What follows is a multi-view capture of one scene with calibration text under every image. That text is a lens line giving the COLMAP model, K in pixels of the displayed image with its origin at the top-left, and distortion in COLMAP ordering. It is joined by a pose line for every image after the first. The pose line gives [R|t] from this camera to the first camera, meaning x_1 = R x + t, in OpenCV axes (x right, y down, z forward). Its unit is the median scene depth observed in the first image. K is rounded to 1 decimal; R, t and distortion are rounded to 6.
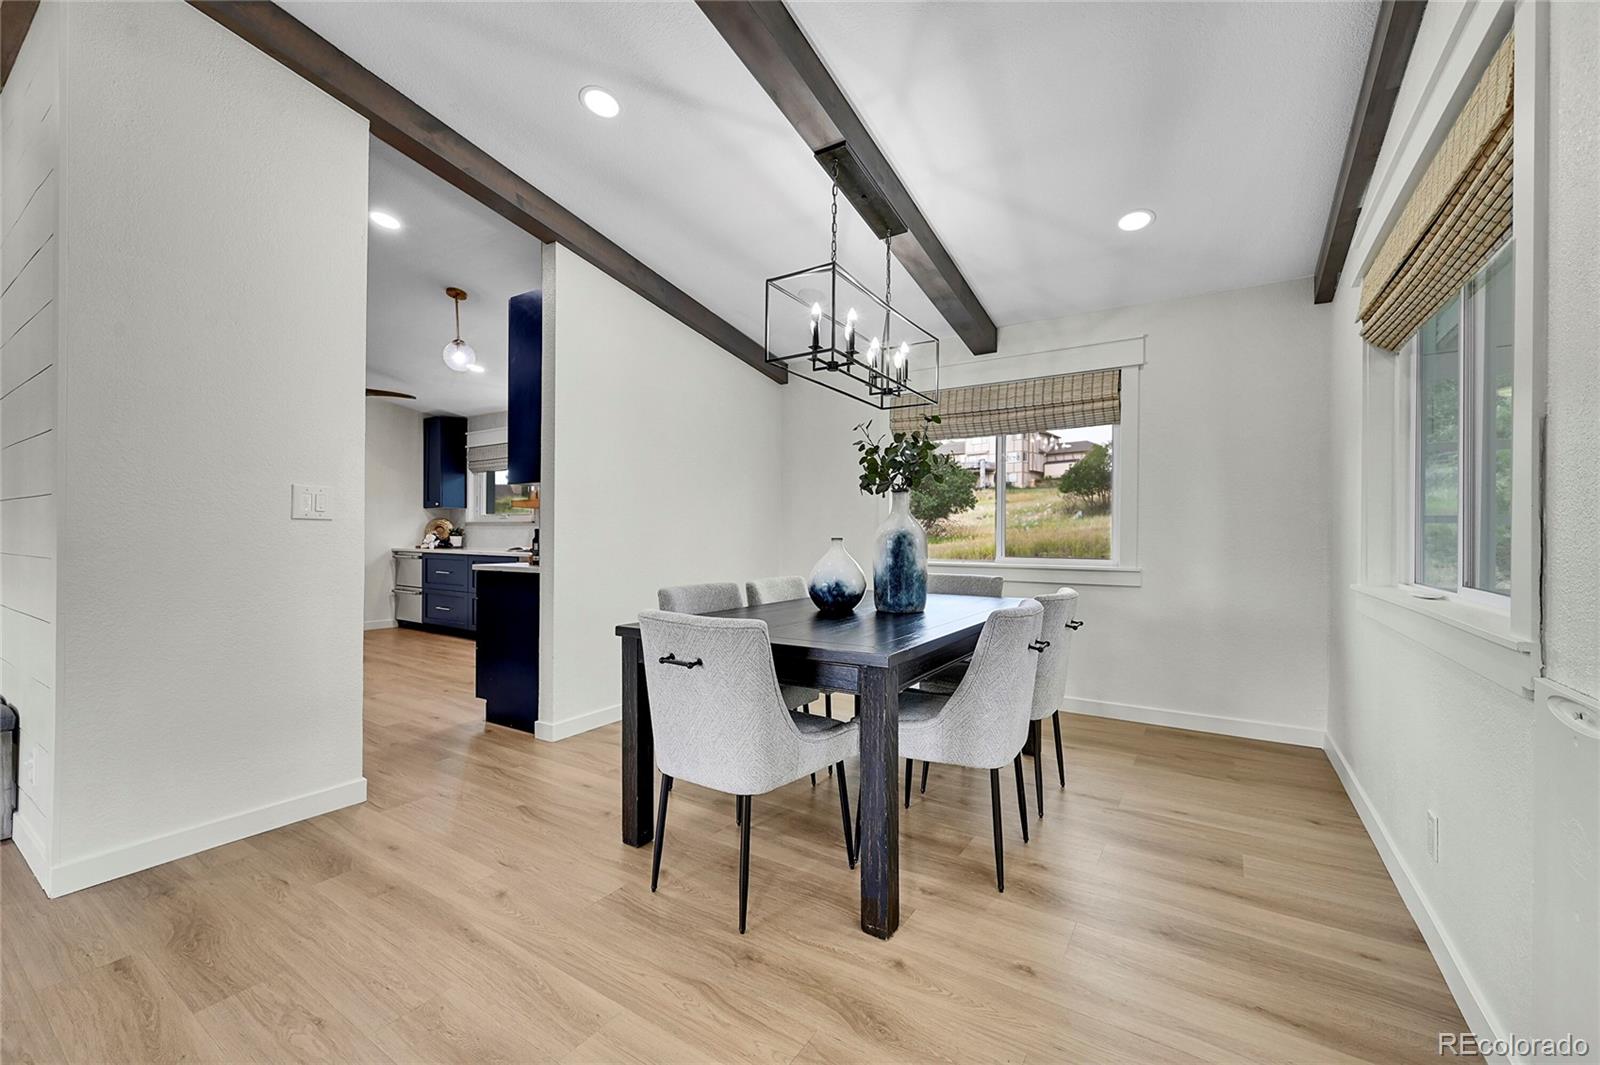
lens RADIAL K [[643.2, 0, 799.8], [0, 643.2, 533.2], [0, 0, 1]] dist [-0.000712, -0.000426]
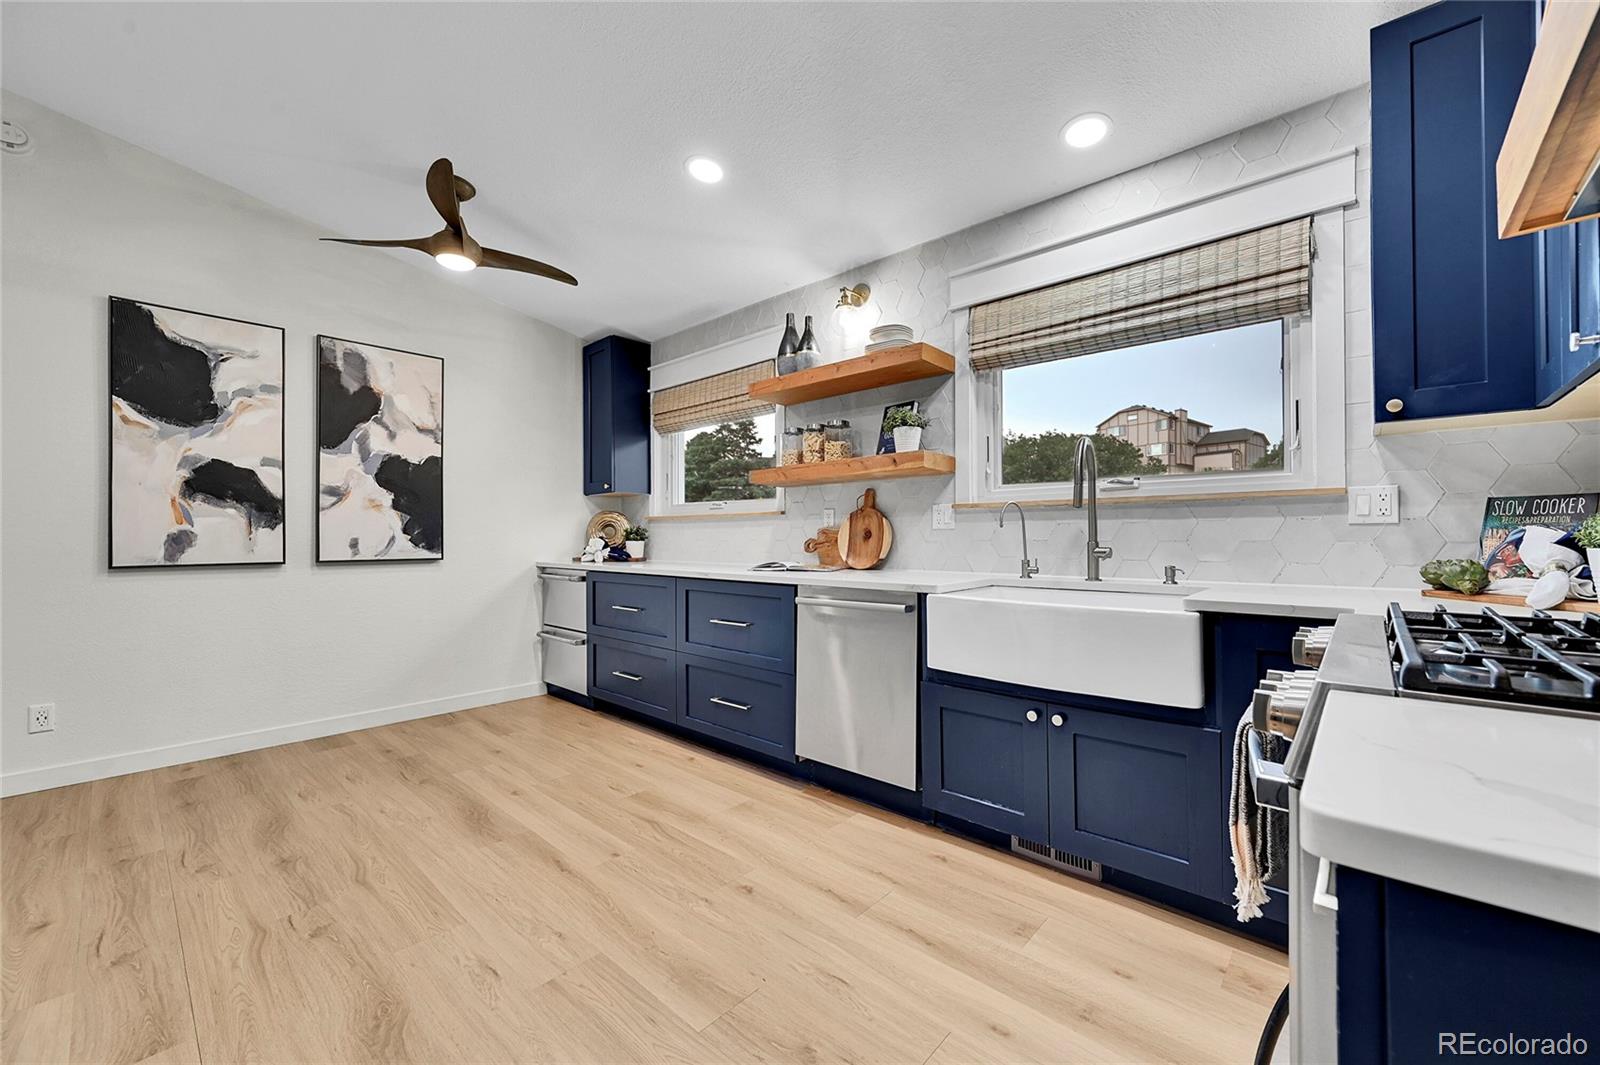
lens RADIAL K [[643.2, 0, 789.5], [0, 643.2, 533.3], [0, 0, 1]] dist [-0.000712, -0.000426]
pose [[0.984256, -0.009308, -0.176505, -0.291798], [0.008337, 0.999946, -0.006239, 0.002330], [0.176554, 0.004669, 0.984280, 0.444855]]
